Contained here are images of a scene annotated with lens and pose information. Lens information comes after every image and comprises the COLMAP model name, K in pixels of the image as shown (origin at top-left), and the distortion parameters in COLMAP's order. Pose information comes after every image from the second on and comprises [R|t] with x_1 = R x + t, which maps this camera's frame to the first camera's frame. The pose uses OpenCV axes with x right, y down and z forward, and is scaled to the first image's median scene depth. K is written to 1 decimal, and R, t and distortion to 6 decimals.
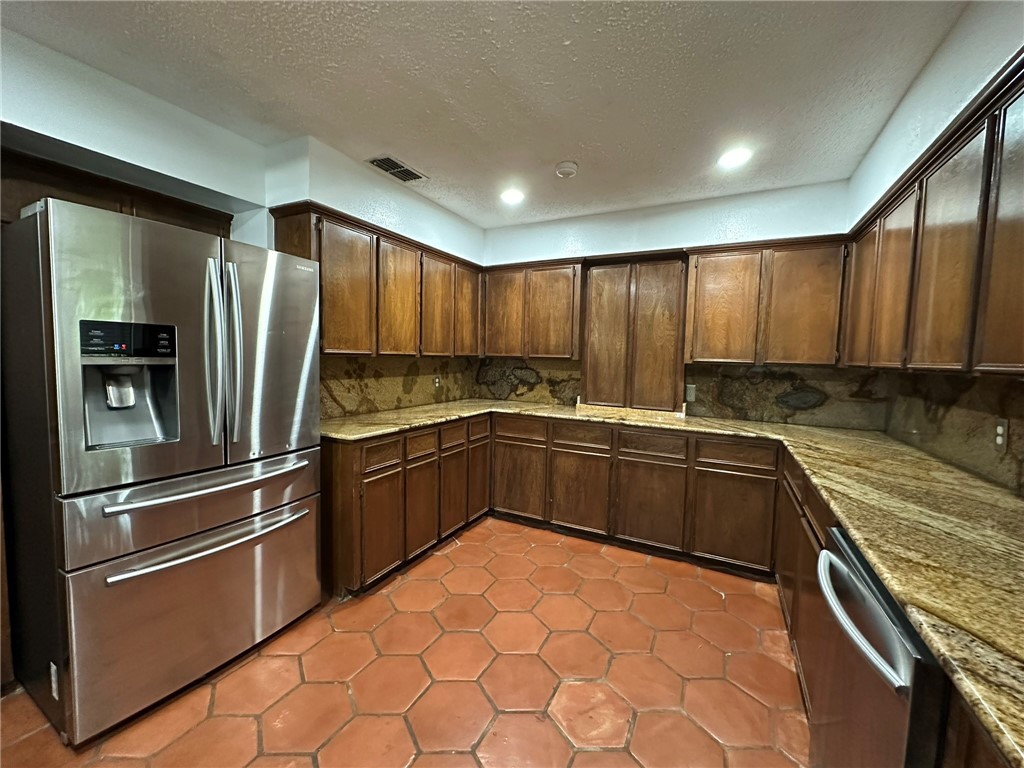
lens RADIAL K [[410.8, 0, 511.3], [0, 410.8, 383.5], [0, 0, 1]] dist [0.002720, 0.000171]
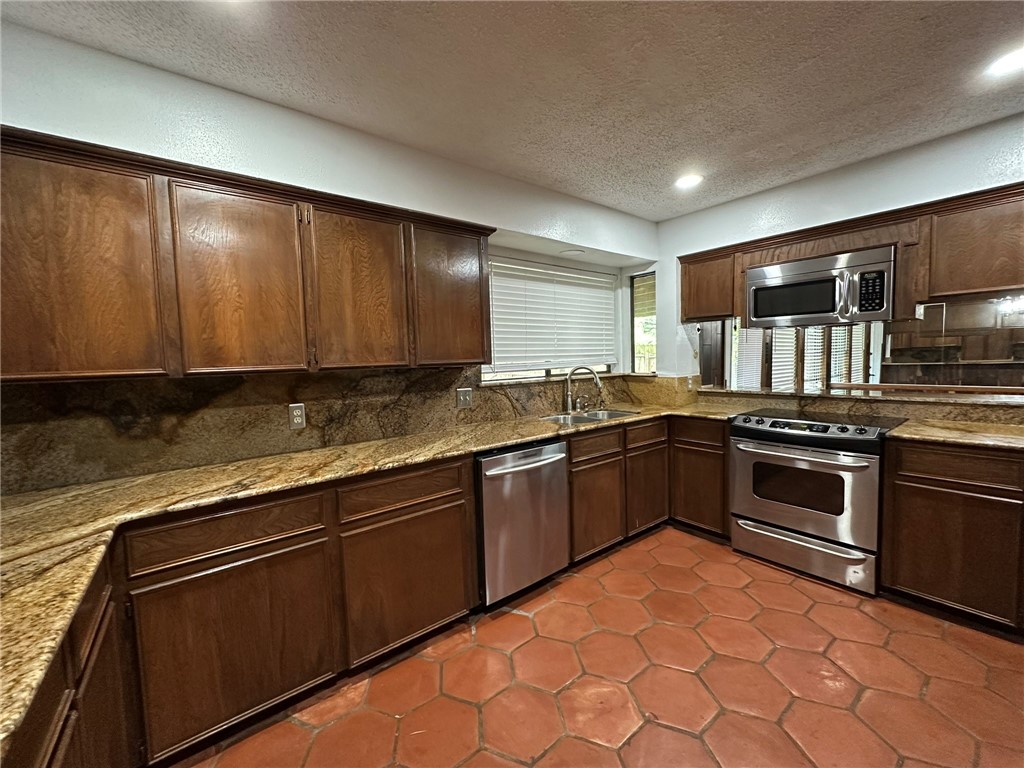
lens RADIAL K [[410.8, 0, 512.8], [0, 410.8, 382.6], [0, 0, 1]] dist [0.002720, 0.000171]
pose [[-0.908168, -0.025078, 0.417855, -0.008953], [0.034785, 0.990230, 0.135032, -0.075214], [-0.417159, 0.137167, -0.898423, 1.015551]]
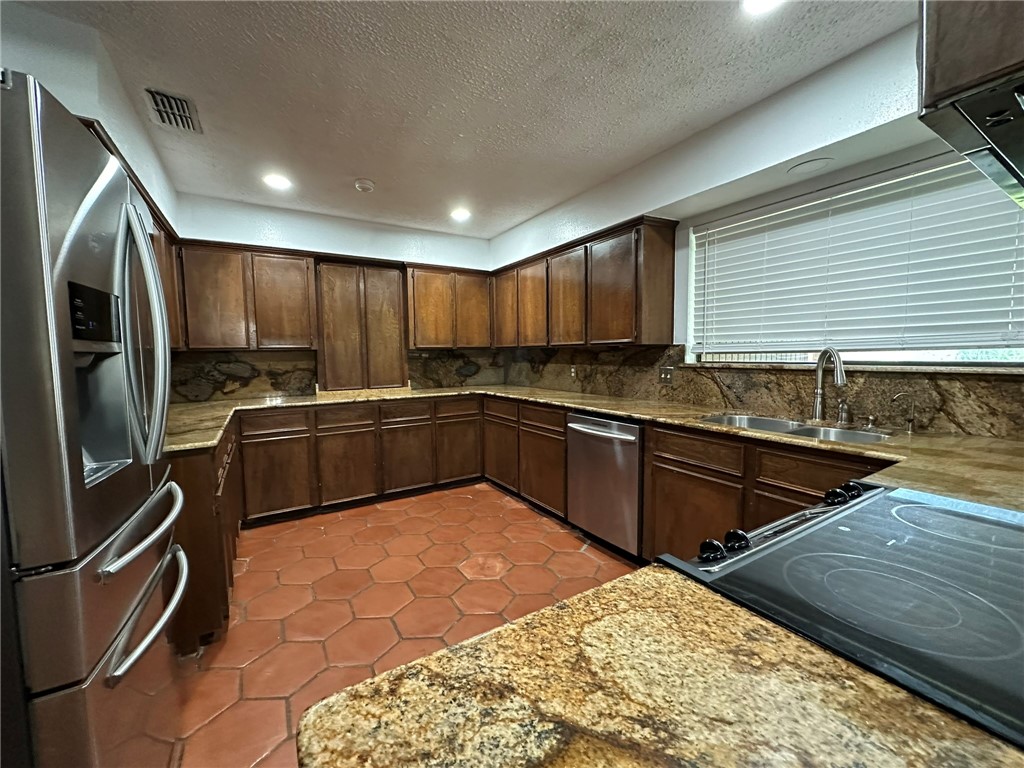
lens RADIAL K [[410.8, 0, 512.0], [0, 410.8, 384.4], [0, 0, 1]] dist [0.002720, 0.000171]
pose [[0.513292, -0.097278, 0.852683, -0.552840], [0.084824, 0.994441, 0.062389, 0.009136], [-0.854012, 0.040305, 0.518690, 0.036931]]
